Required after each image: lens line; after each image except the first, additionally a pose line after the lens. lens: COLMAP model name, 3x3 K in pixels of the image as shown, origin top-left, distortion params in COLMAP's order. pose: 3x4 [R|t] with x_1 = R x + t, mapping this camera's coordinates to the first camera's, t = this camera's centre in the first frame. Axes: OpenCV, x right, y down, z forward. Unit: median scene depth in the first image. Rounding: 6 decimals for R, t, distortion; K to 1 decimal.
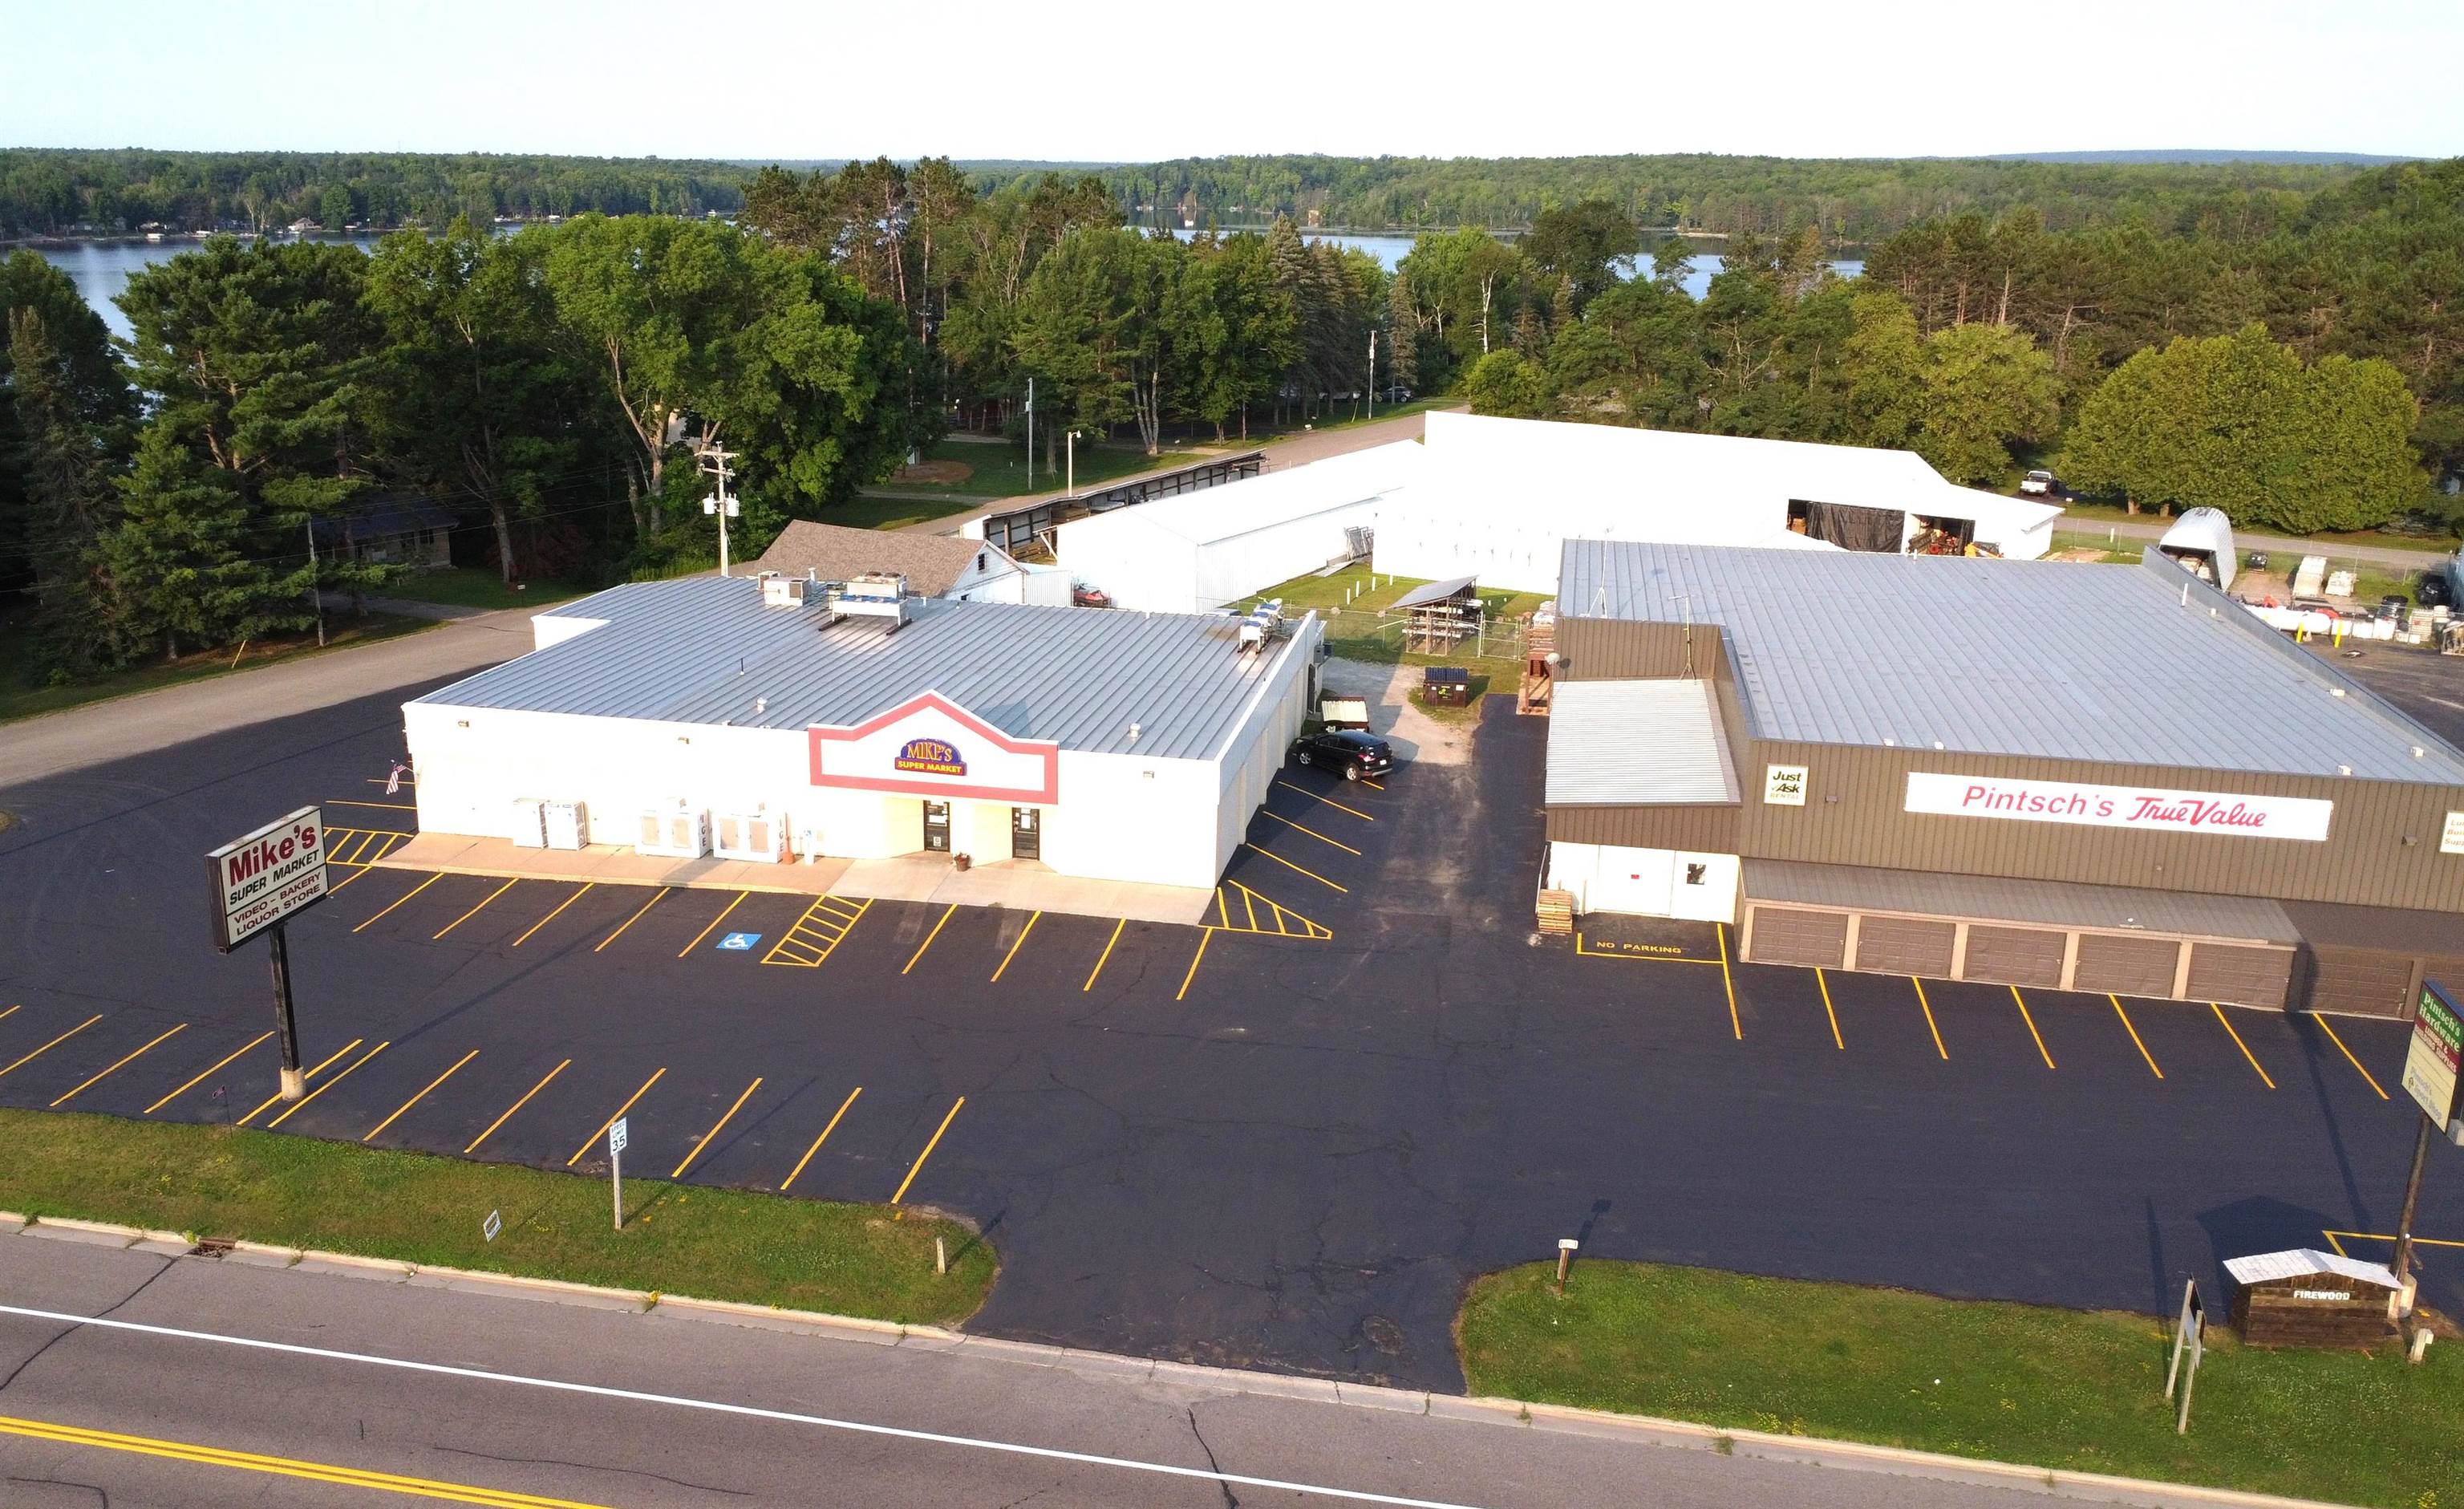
lens RADIAL K [[2006.1, 0, 1115.4], [0, 2006.1, 762.8], [0, 0, 1]] dist [0.002182, -0.001030]
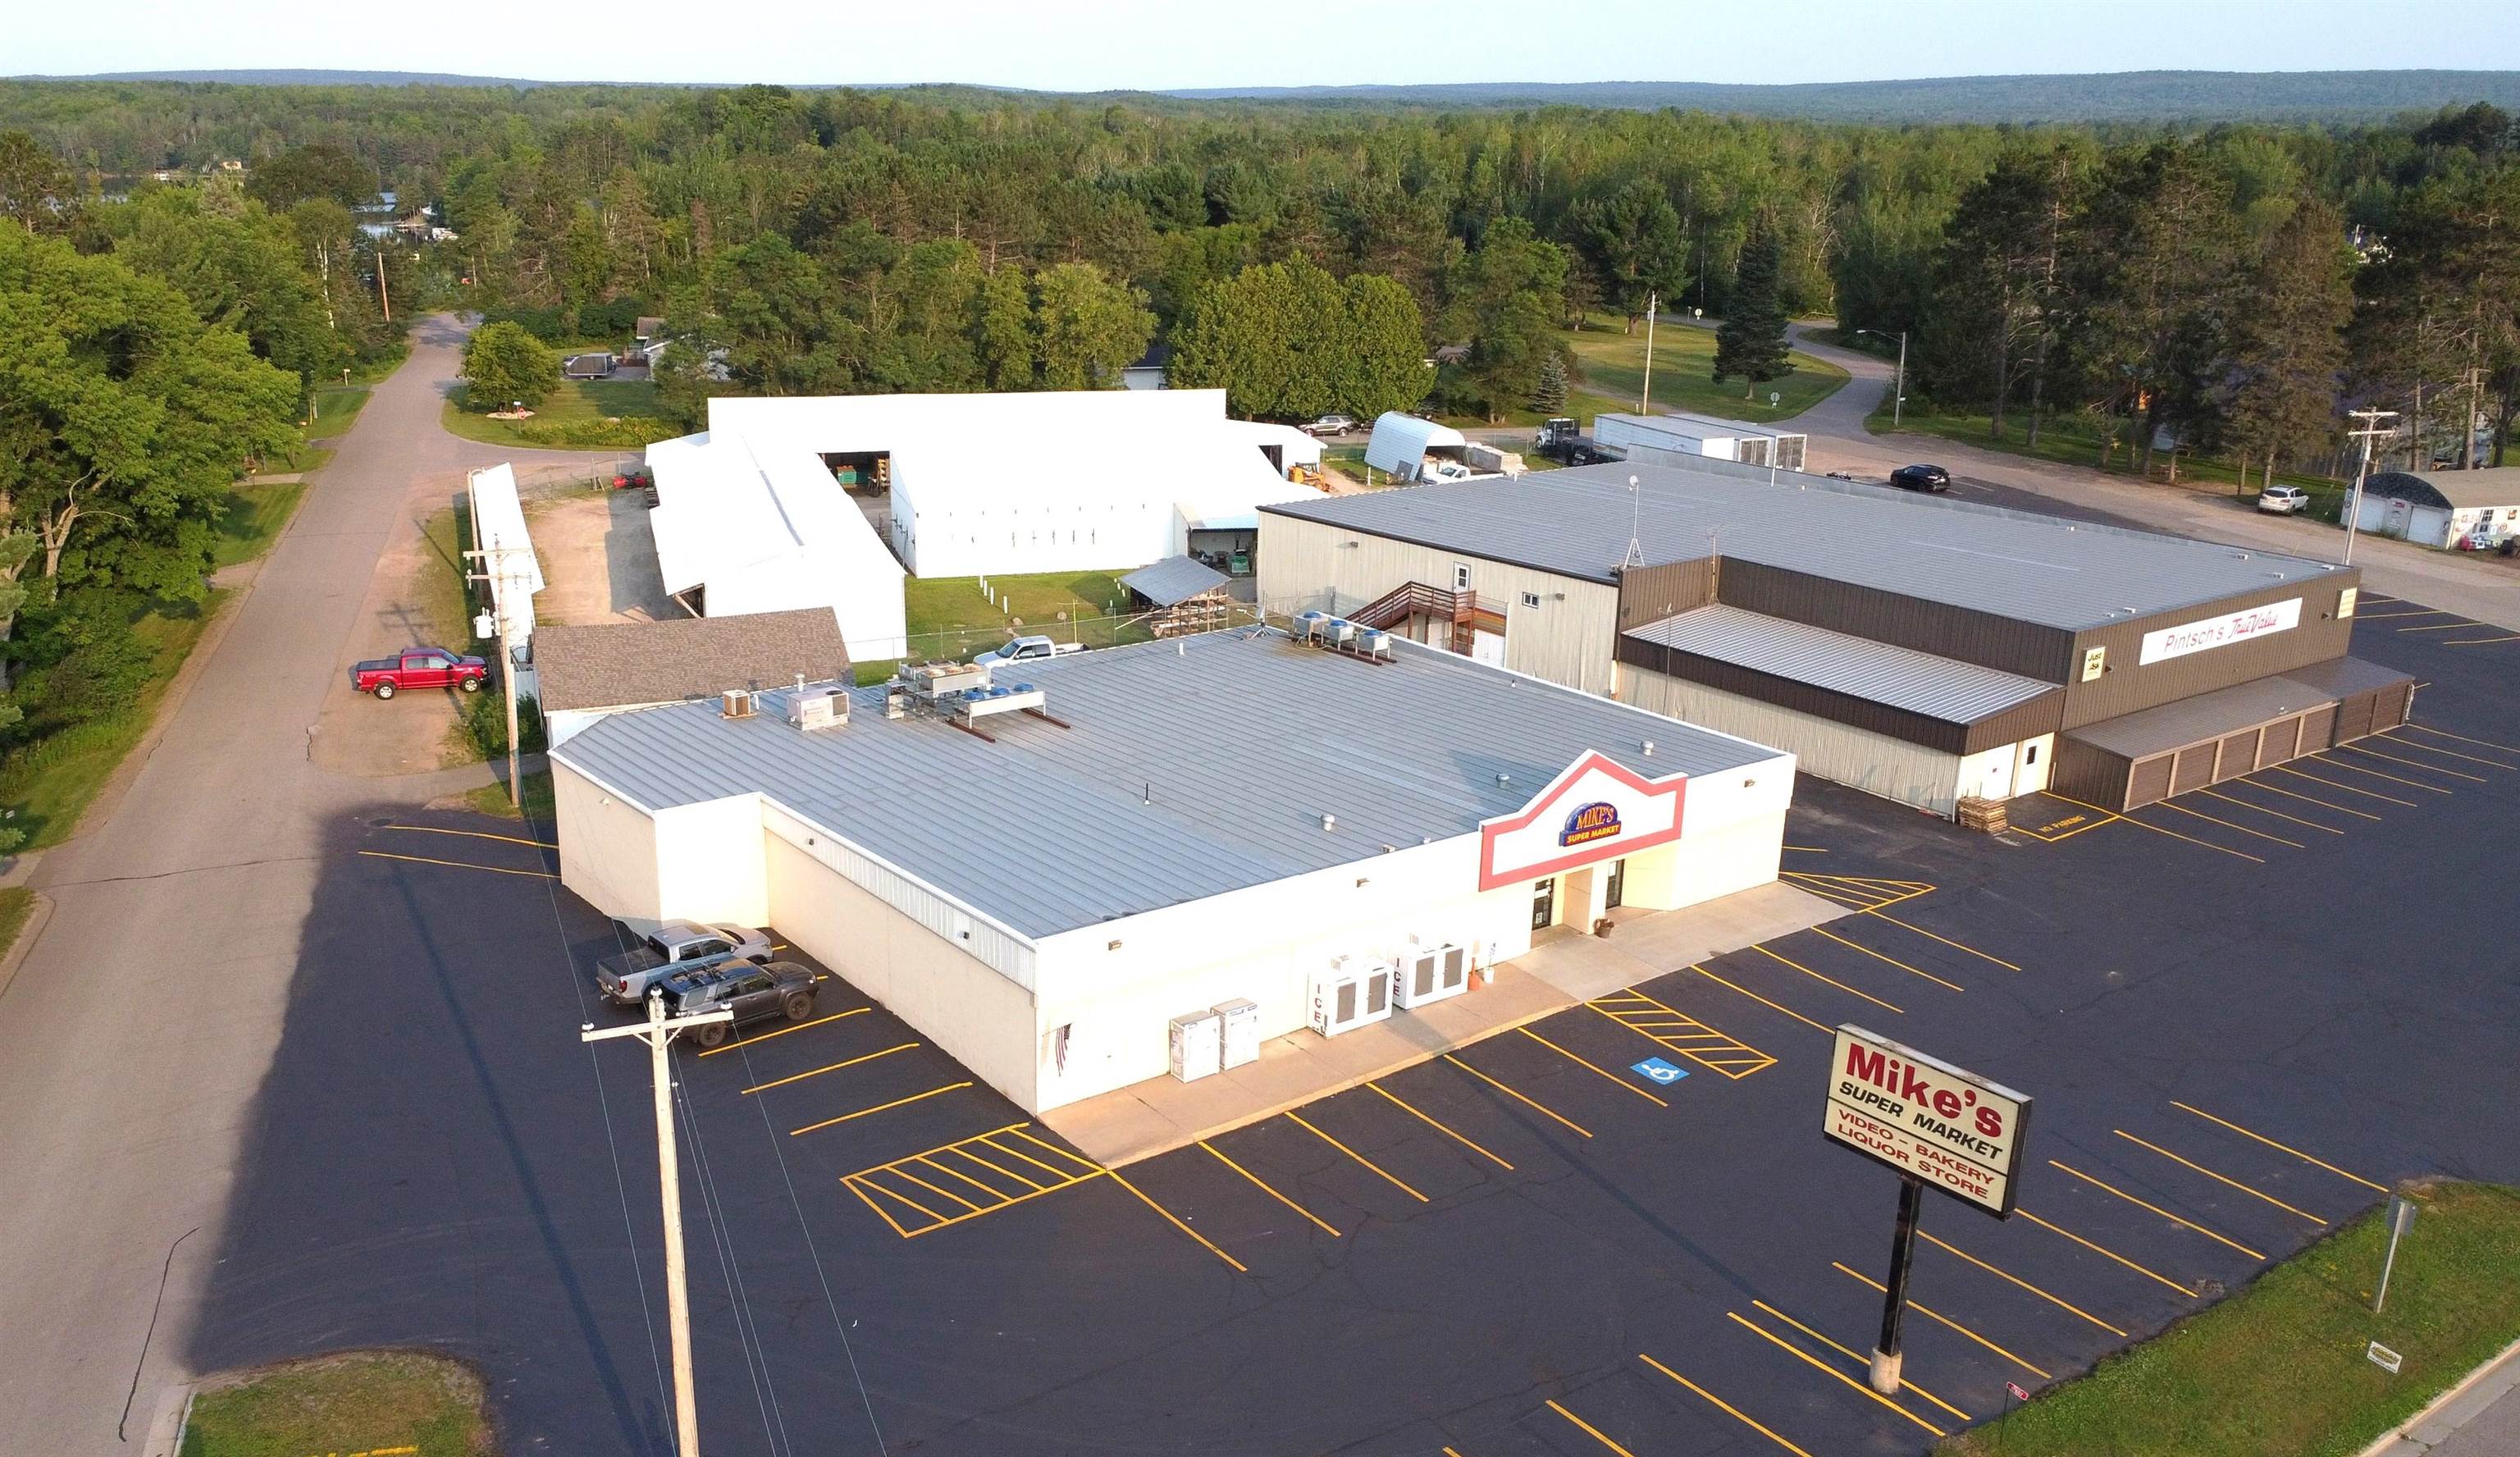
lens RADIAL K [[2108.2, 0, 1105.0], [0, 2108.2, 783.6], [0, 0, 1]] dist [0.005290, -0.010787]
pose [[0.676864, -0.228824, 0.699639, -0.876549], [0.207427, 0.971231, 0.116976, -0.171850], [-0.706278, 0.065948, 0.704856, 0.473798]]
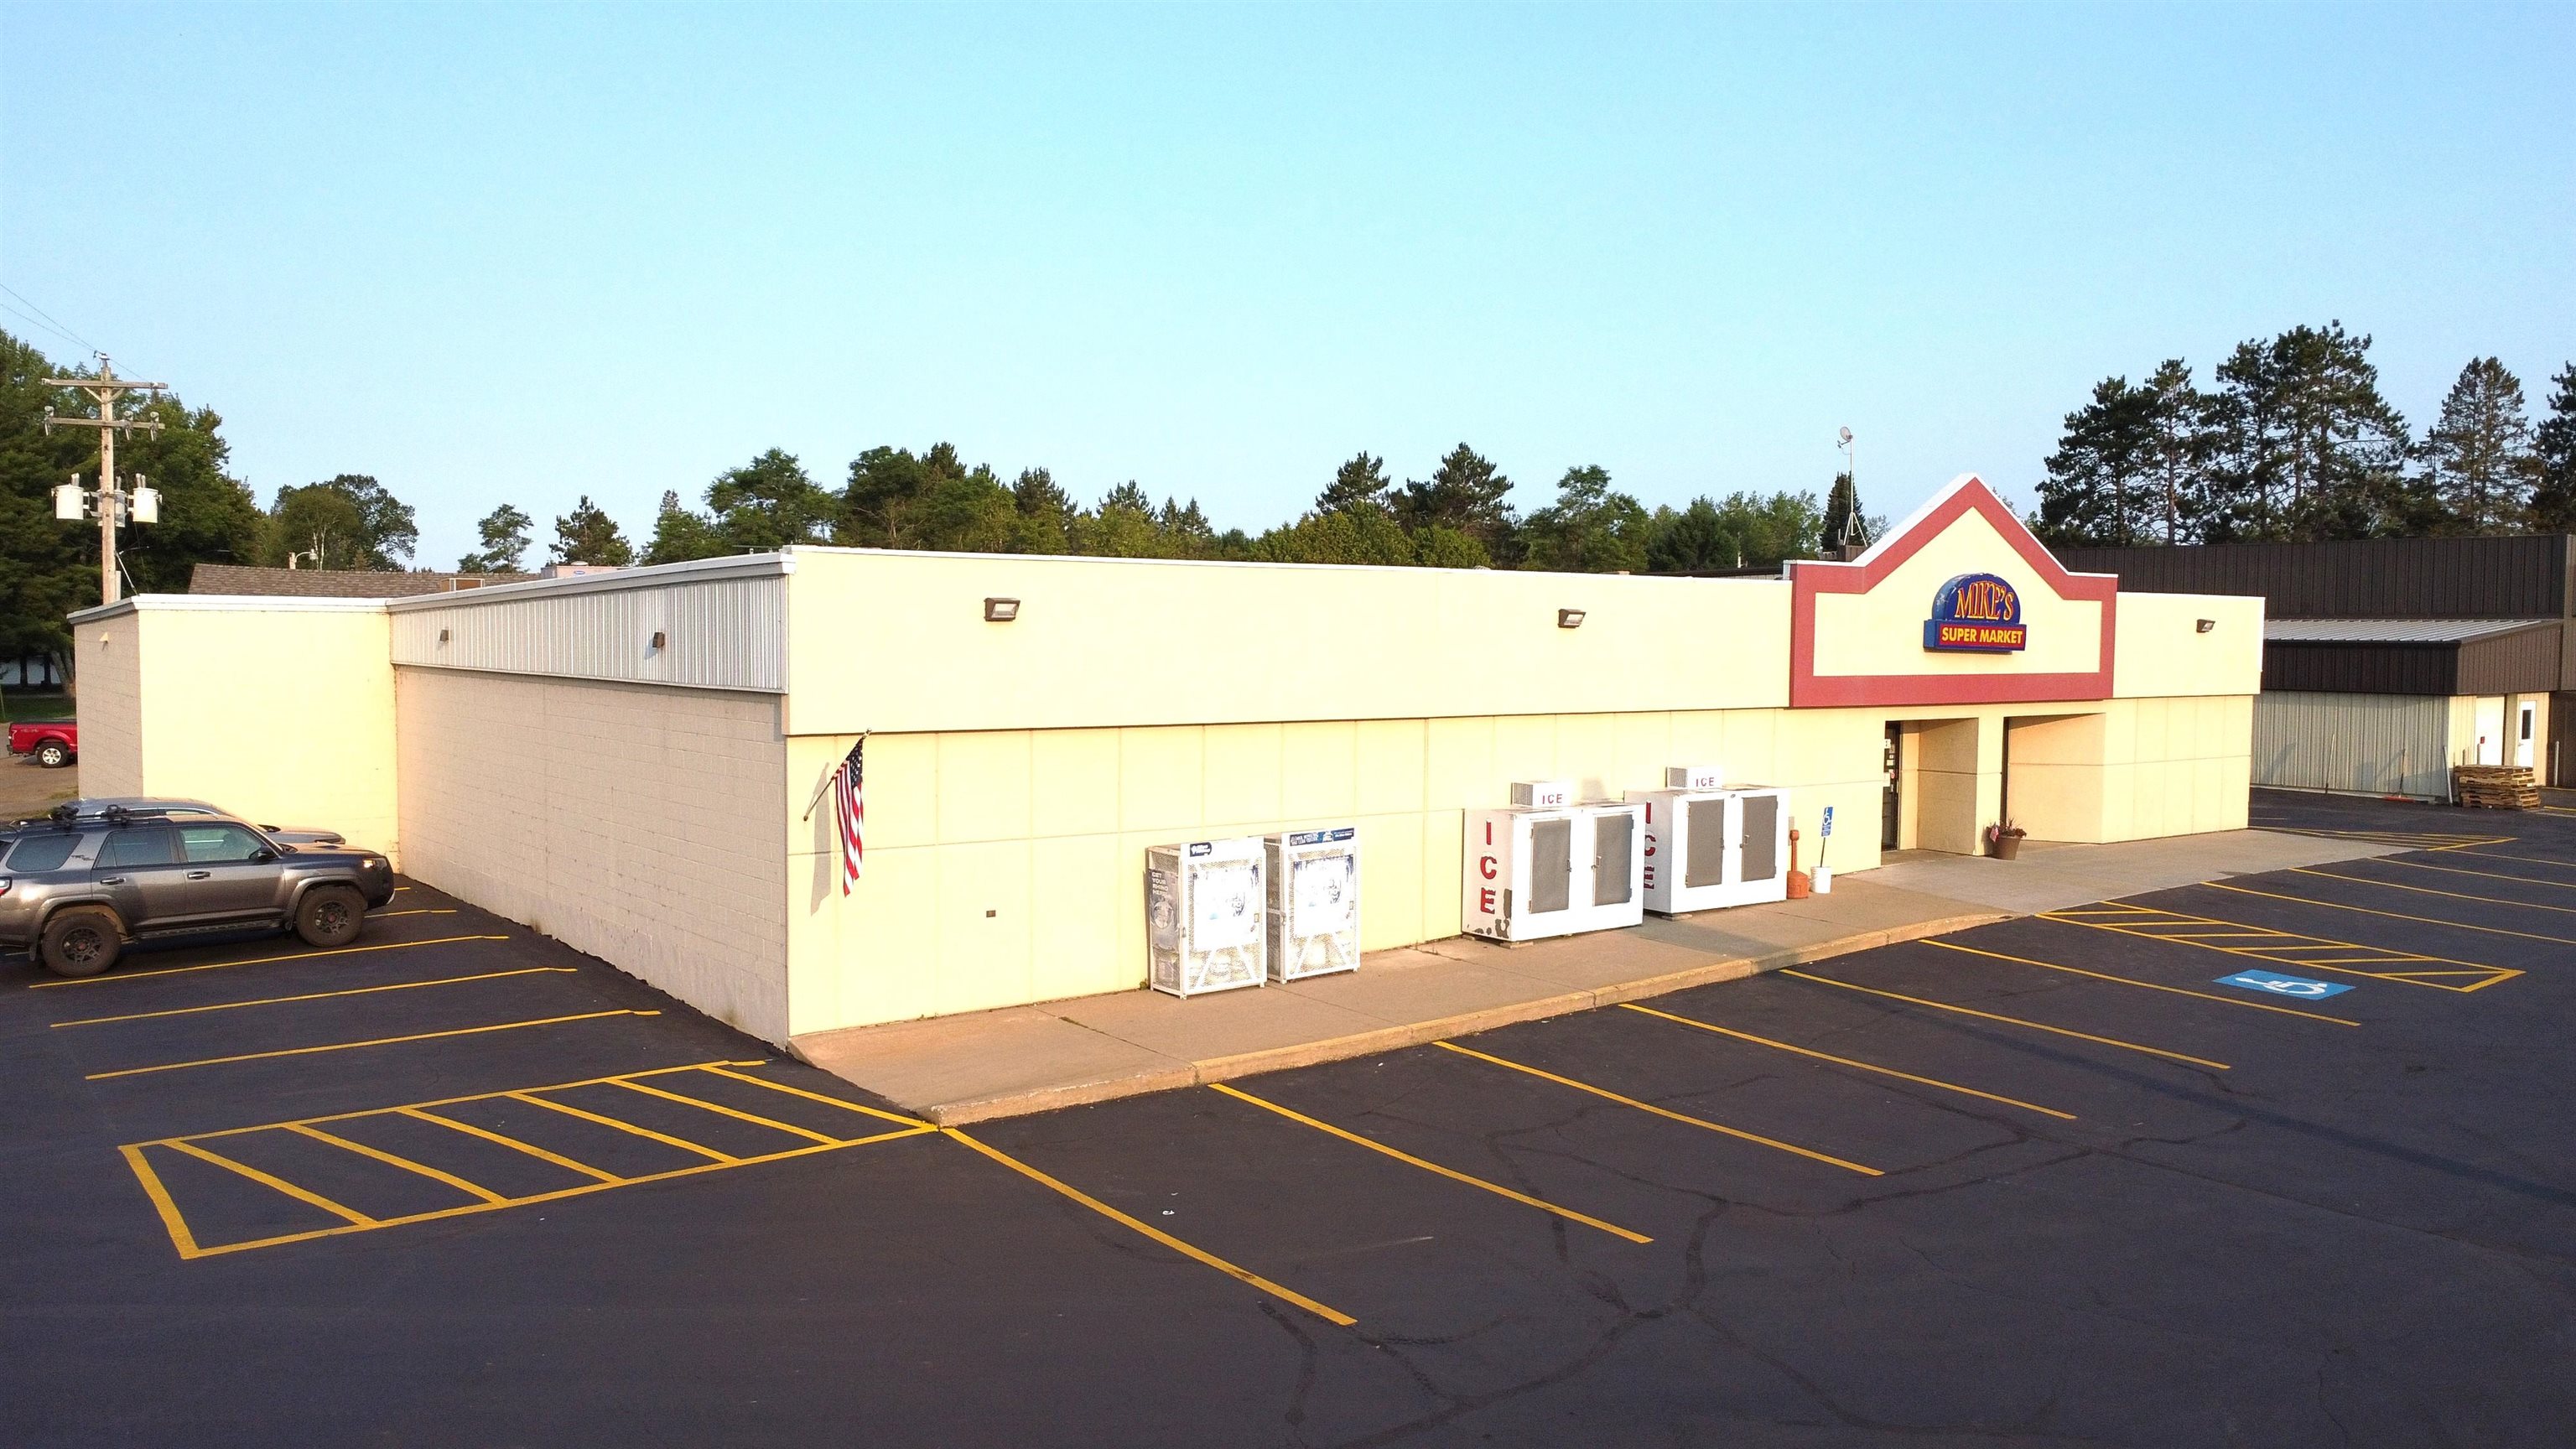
lens RADIAL K [[1929.8, 0, 1281.7], [0, 1929.8, 724.1], [0, 0, 1]] dist [0.003658, -0.004778]
pose [[0.638090, -0.041593, 0.768838, -0.533688], [0.216198, 0.968046, -0.127062, 0.042987], [-0.738986, 0.247299, 0.626692, 0.821814]]
